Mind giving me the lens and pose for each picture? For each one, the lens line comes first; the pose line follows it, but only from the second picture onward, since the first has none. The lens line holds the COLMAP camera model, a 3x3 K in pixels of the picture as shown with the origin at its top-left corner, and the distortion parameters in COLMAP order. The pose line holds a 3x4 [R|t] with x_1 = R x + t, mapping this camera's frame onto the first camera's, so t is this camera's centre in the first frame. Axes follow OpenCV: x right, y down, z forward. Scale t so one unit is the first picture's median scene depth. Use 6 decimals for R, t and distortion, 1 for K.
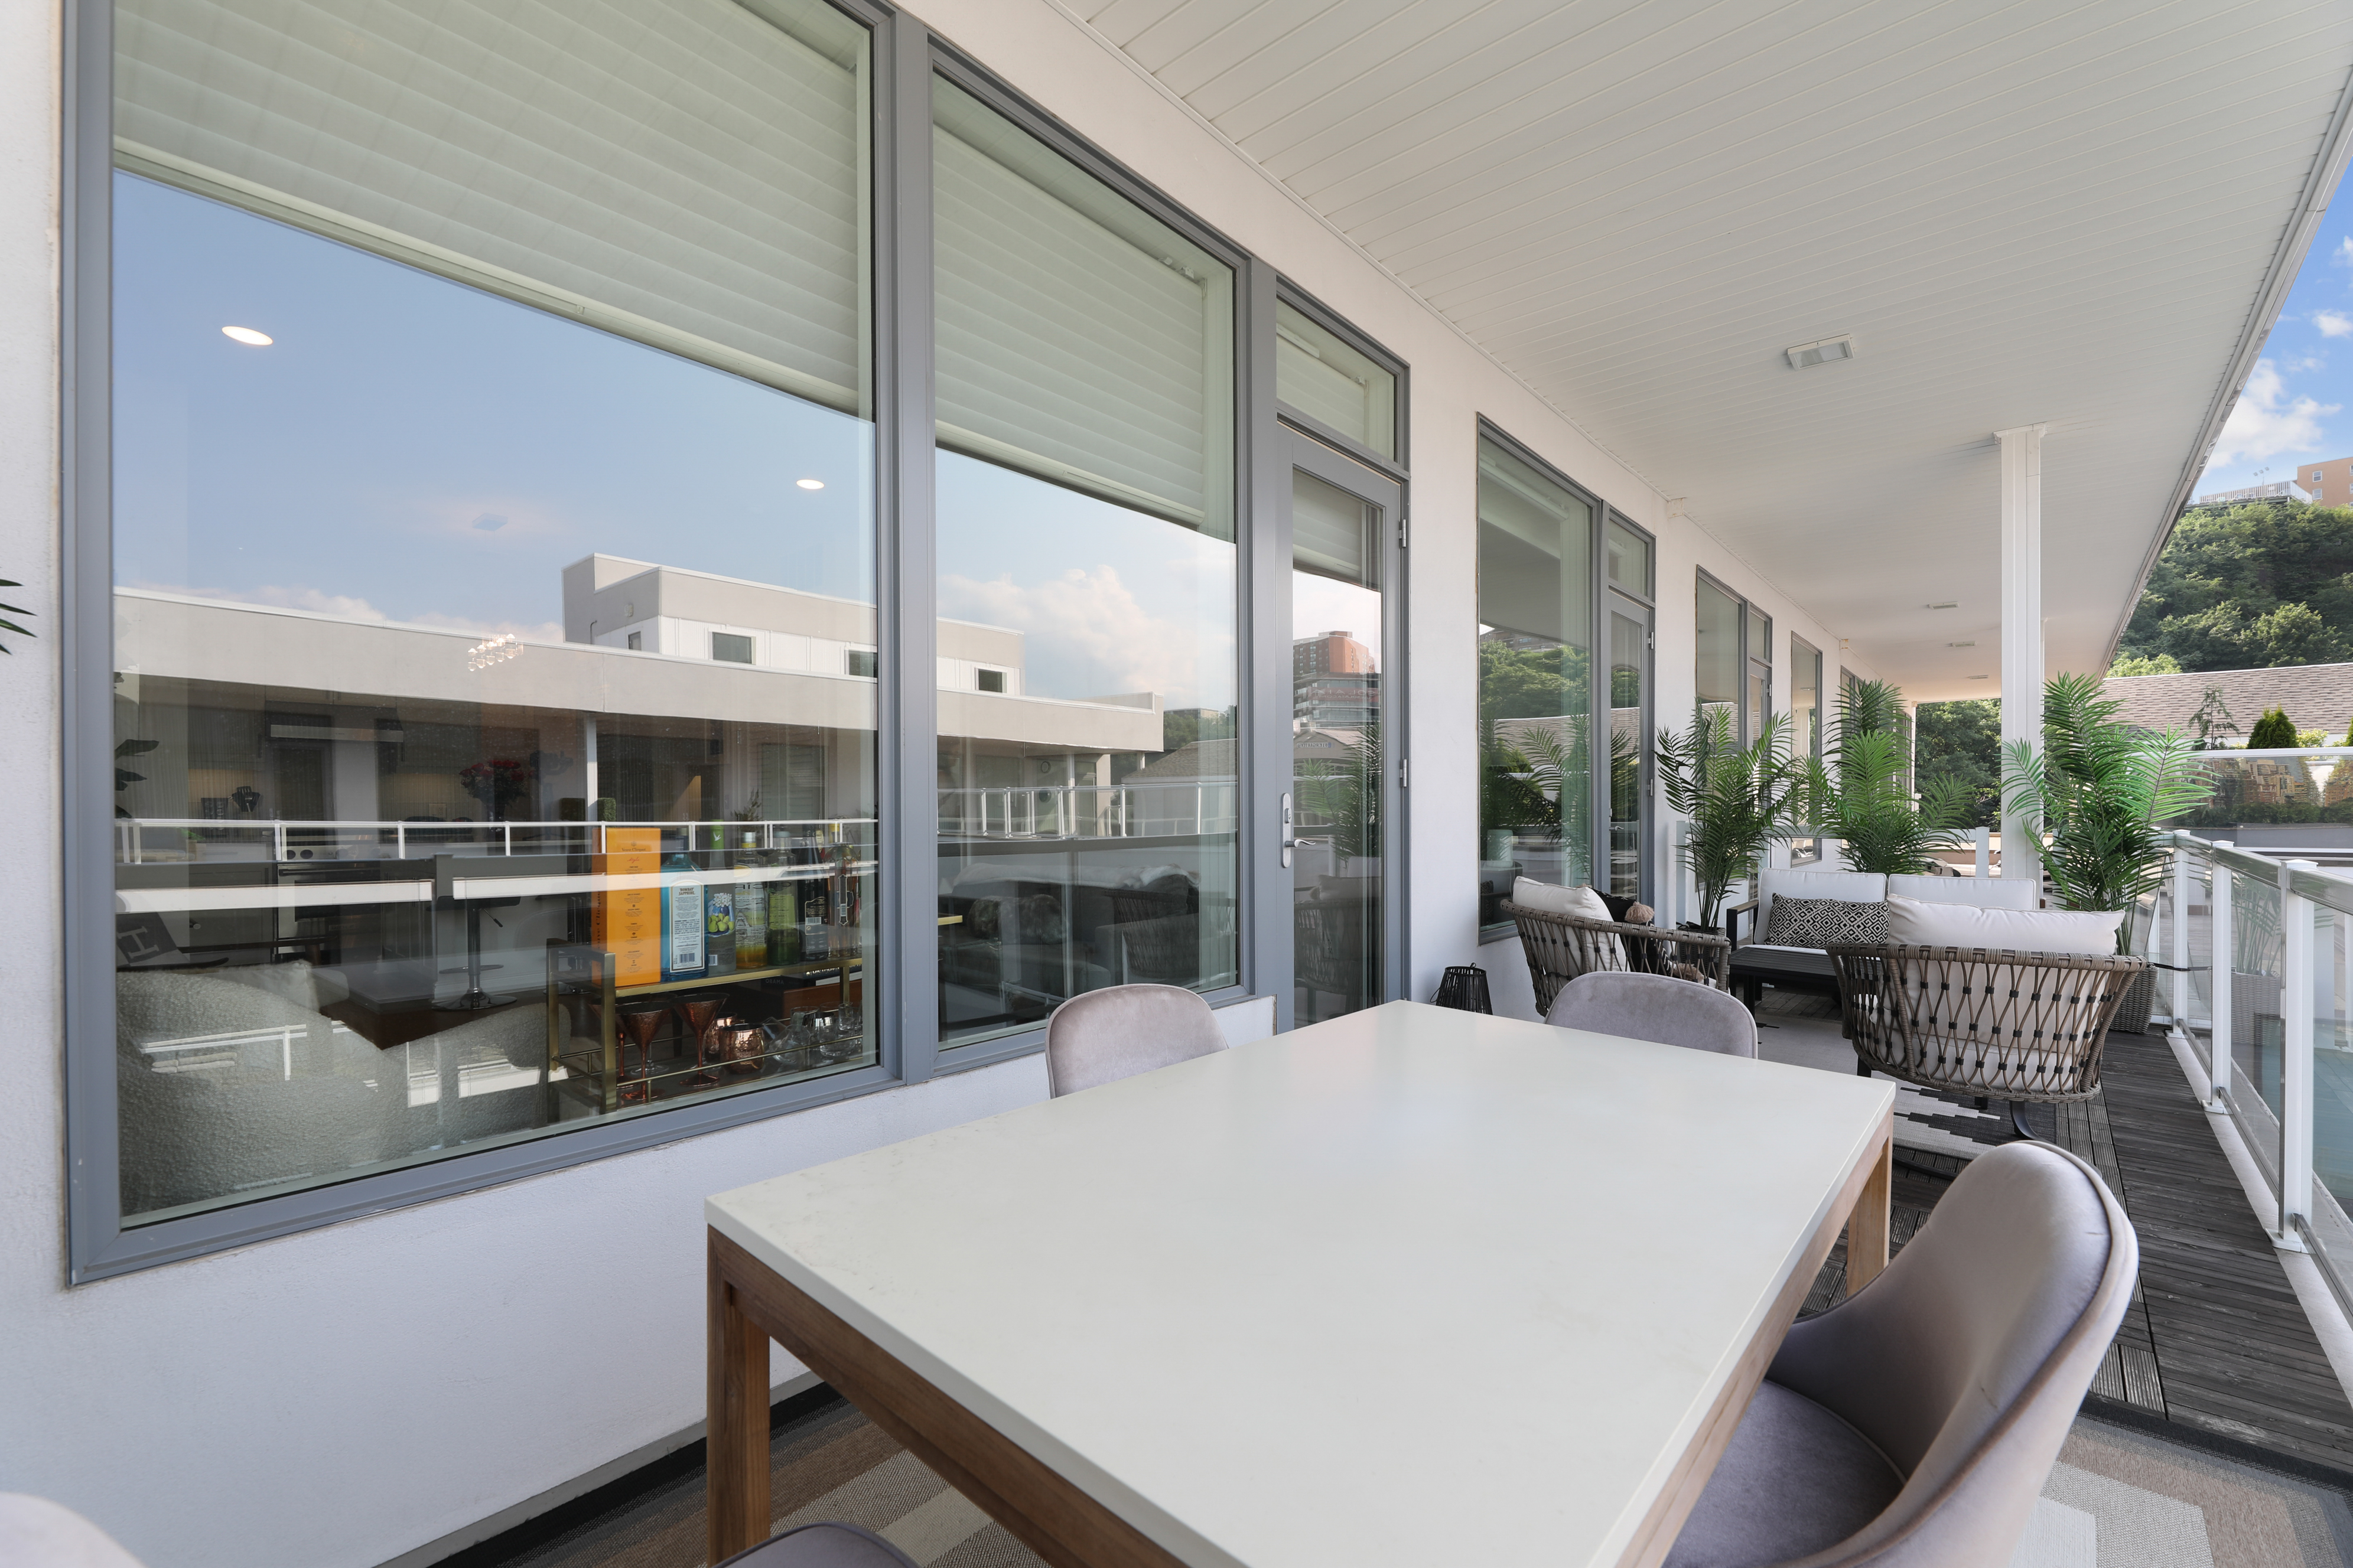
lens RADIAL K [[963.8, 0, 1167.7], [0, 963.8, 804.7], [0, 0, 1]] dist [-0.000380, -0.000959]
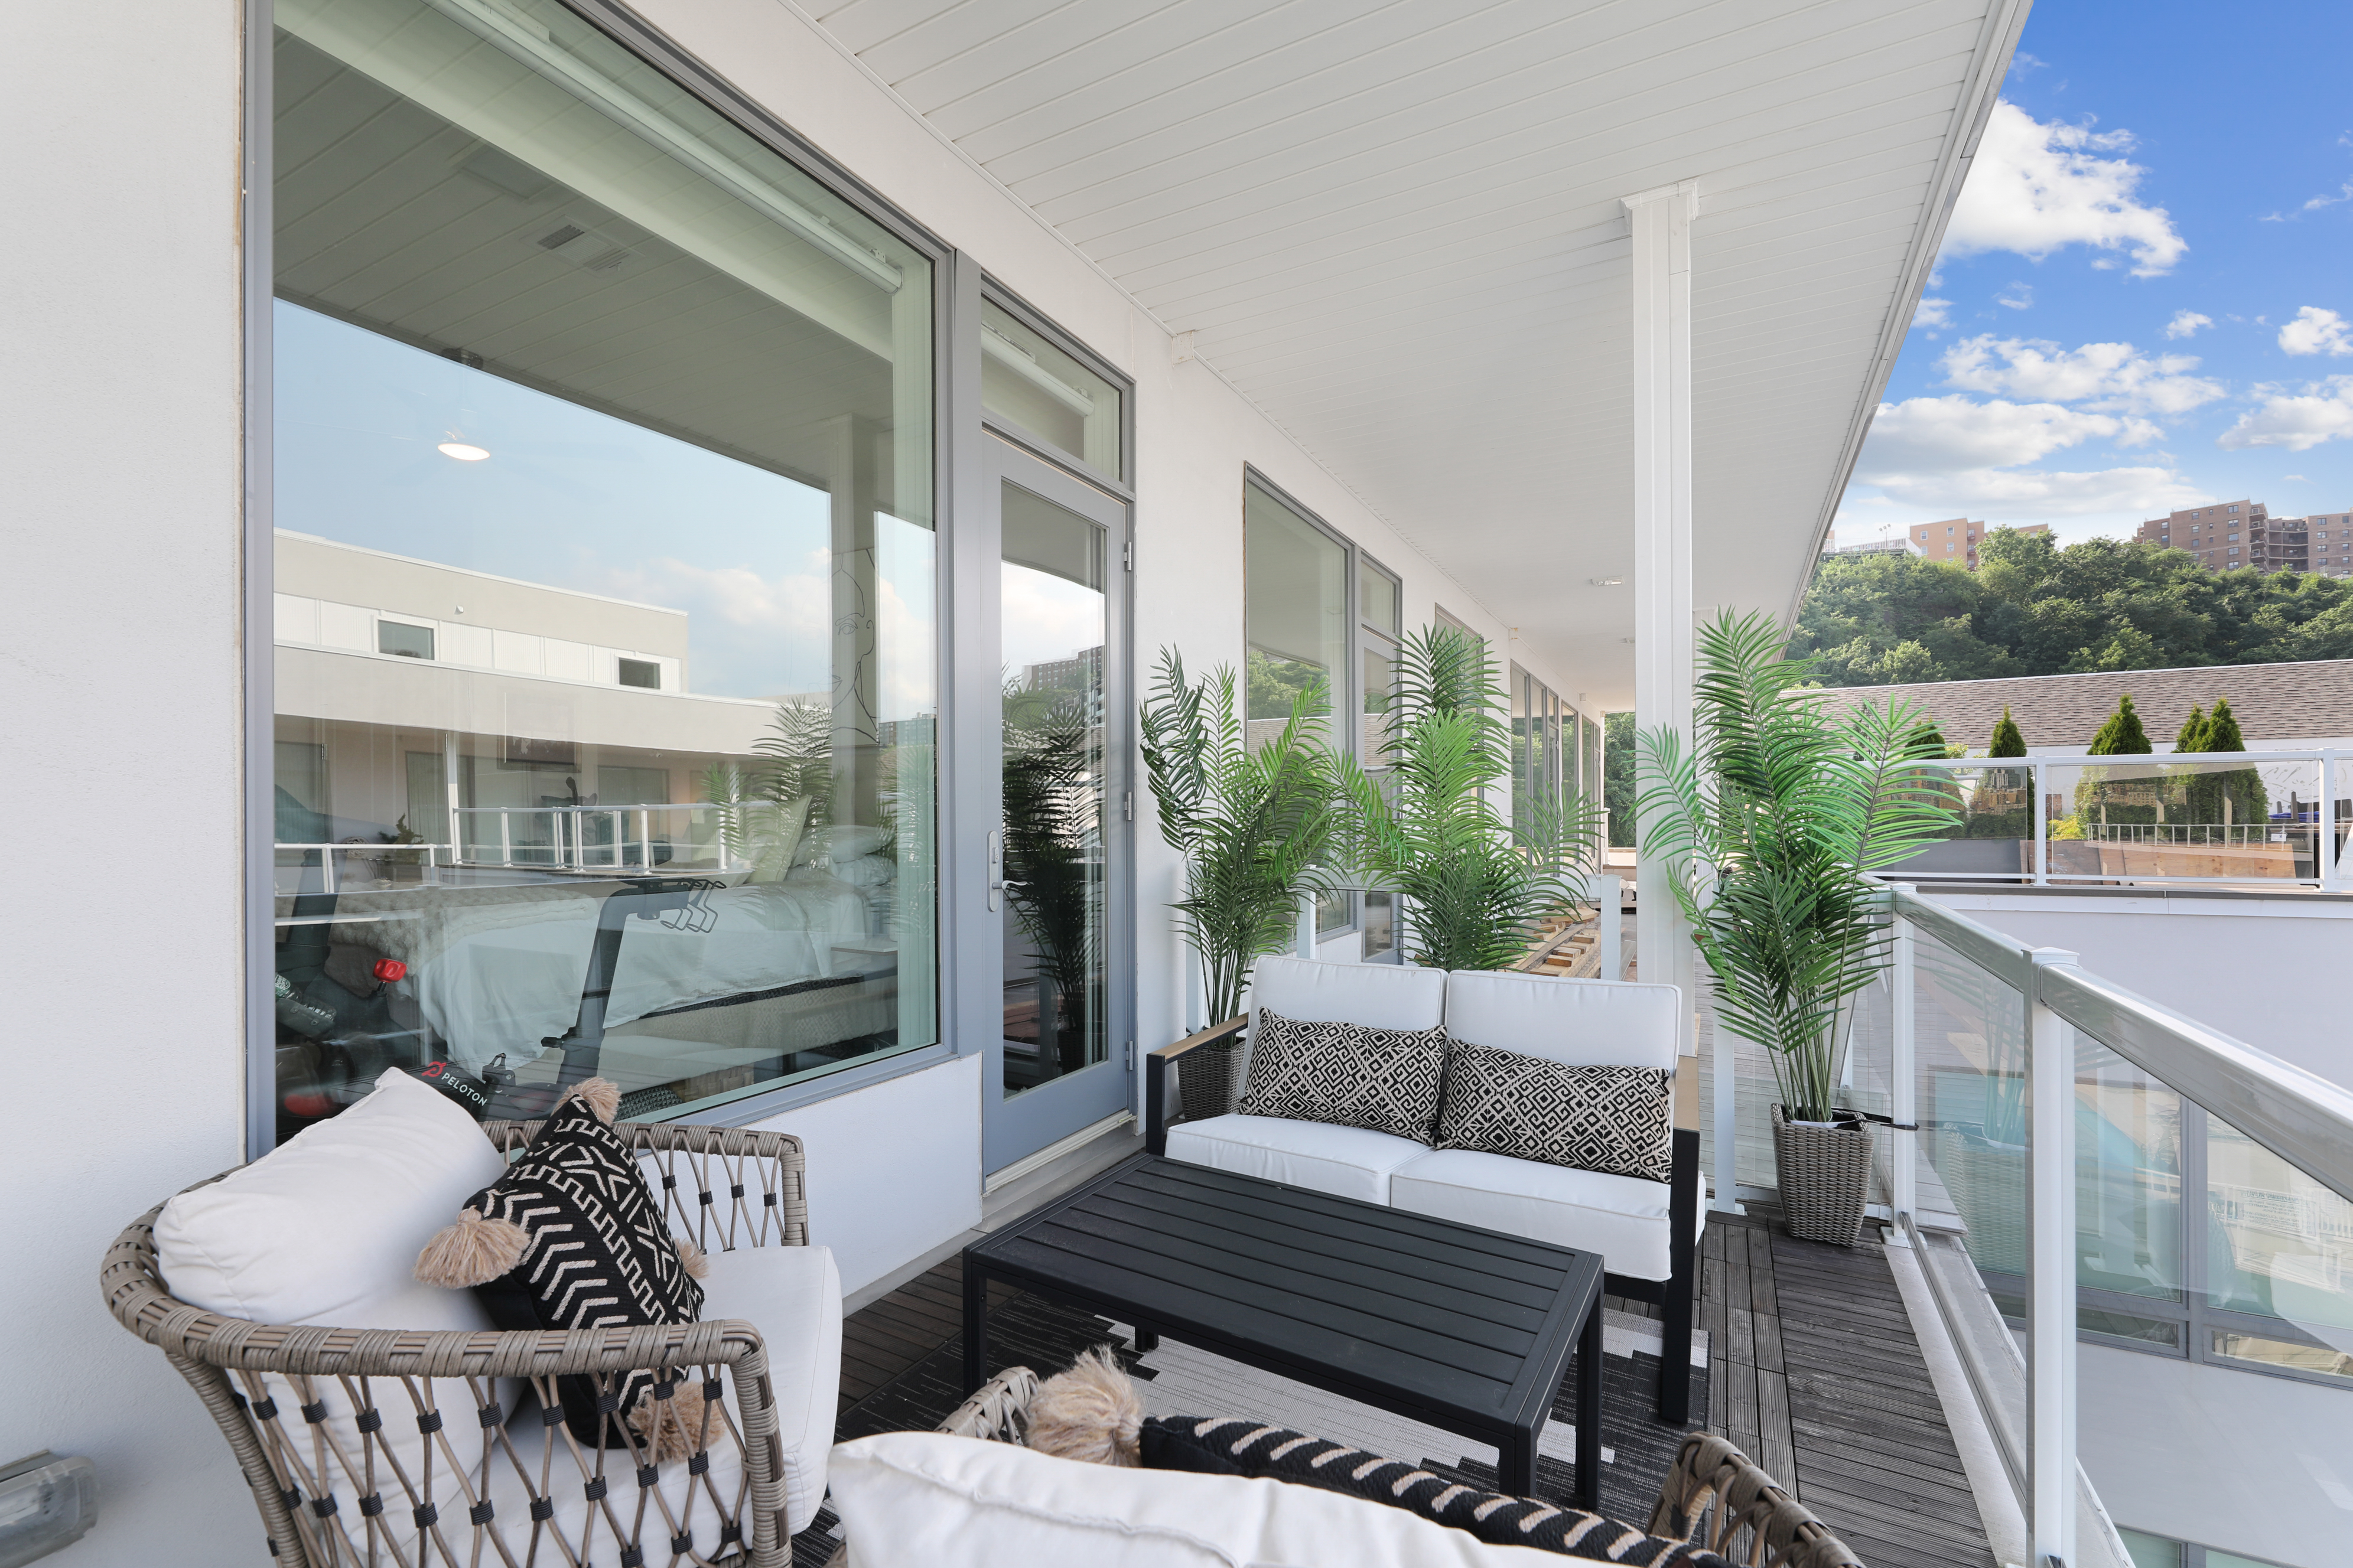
lens RADIAL K [[989.1, 0, 1125.6], [0, 989.1, 812.5], [0, 0, 1]] dist [-0.001516, -0.000184]
pose [[0.981175, -0.001873, 0.193113, 0.360871], [0.002934, 0.999982, -0.005212, -0.010569], [-0.193099, 0.005680, 0.981163, 0.381284]]
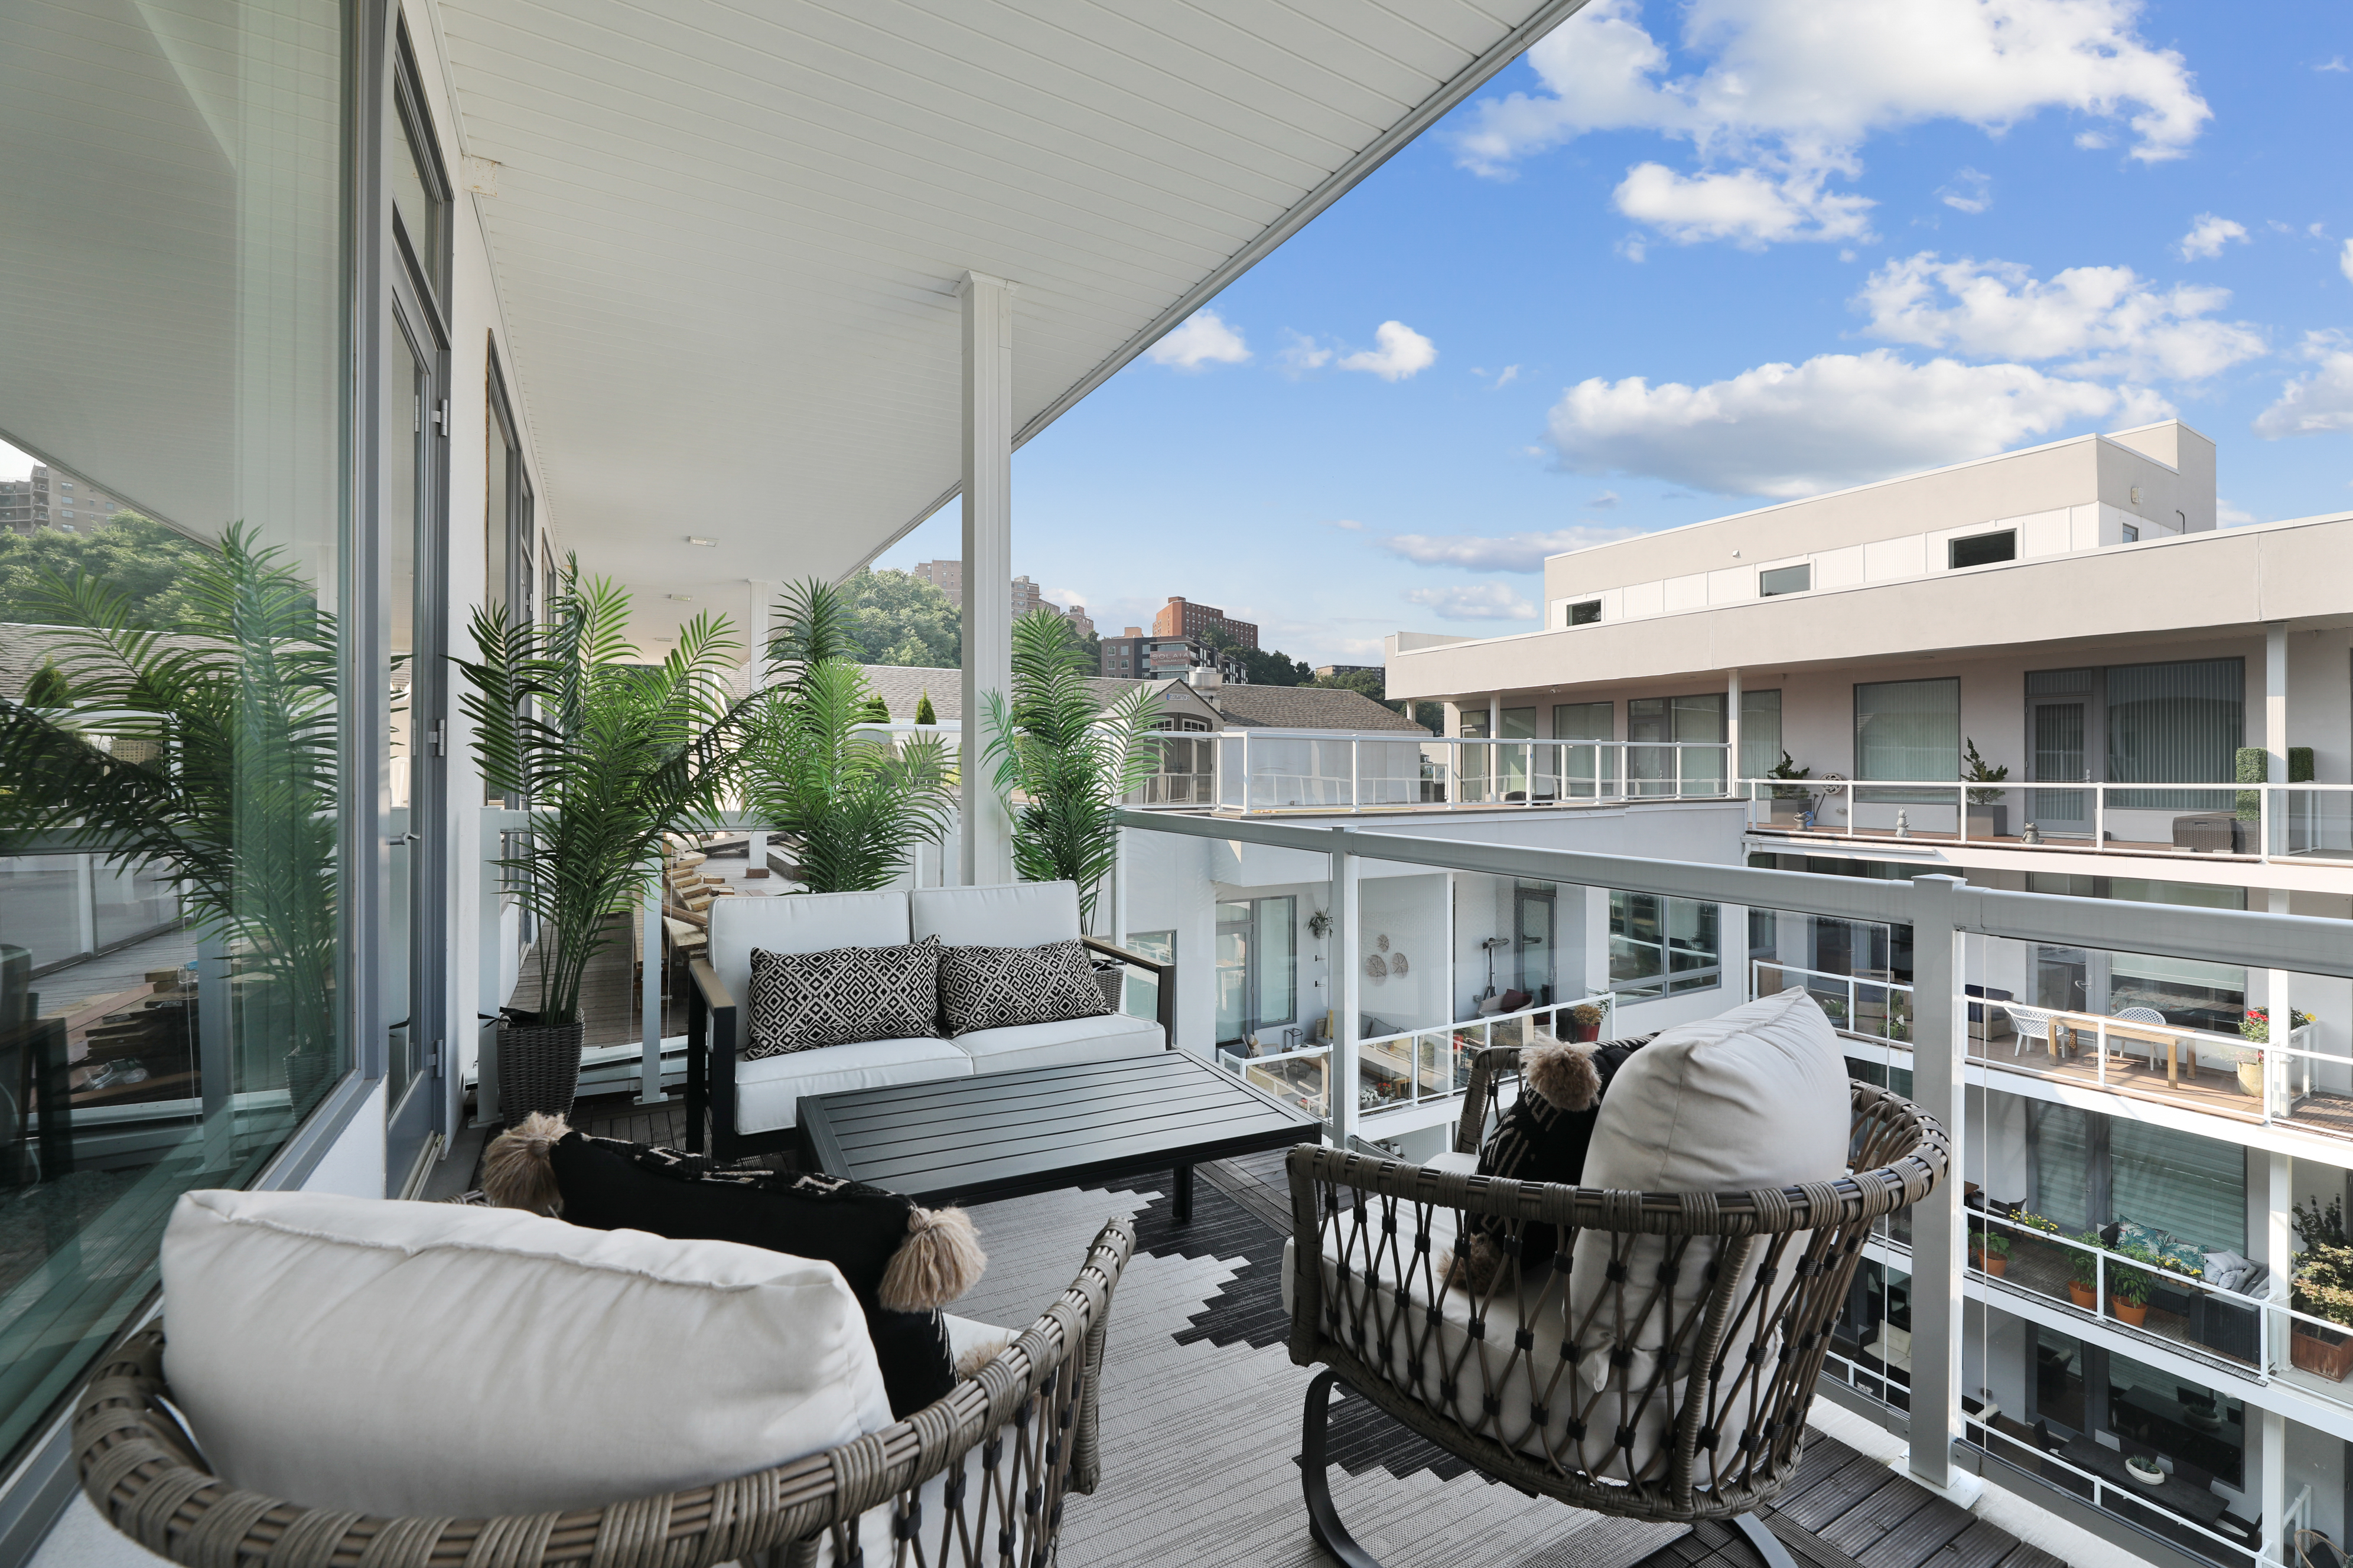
lens RADIAL K [[982.6, 0, 1171.0], [0, 982.6, 778.6], [0, 0, 1]] dist [-0.002699, -0.000669]
pose [[0.310745, -0.000133, 0.950493, 0.157365], [-0.011151, 0.999931, 0.003786, -0.002766], [-0.950428, -0.011775, 0.310722, 0.502098]]
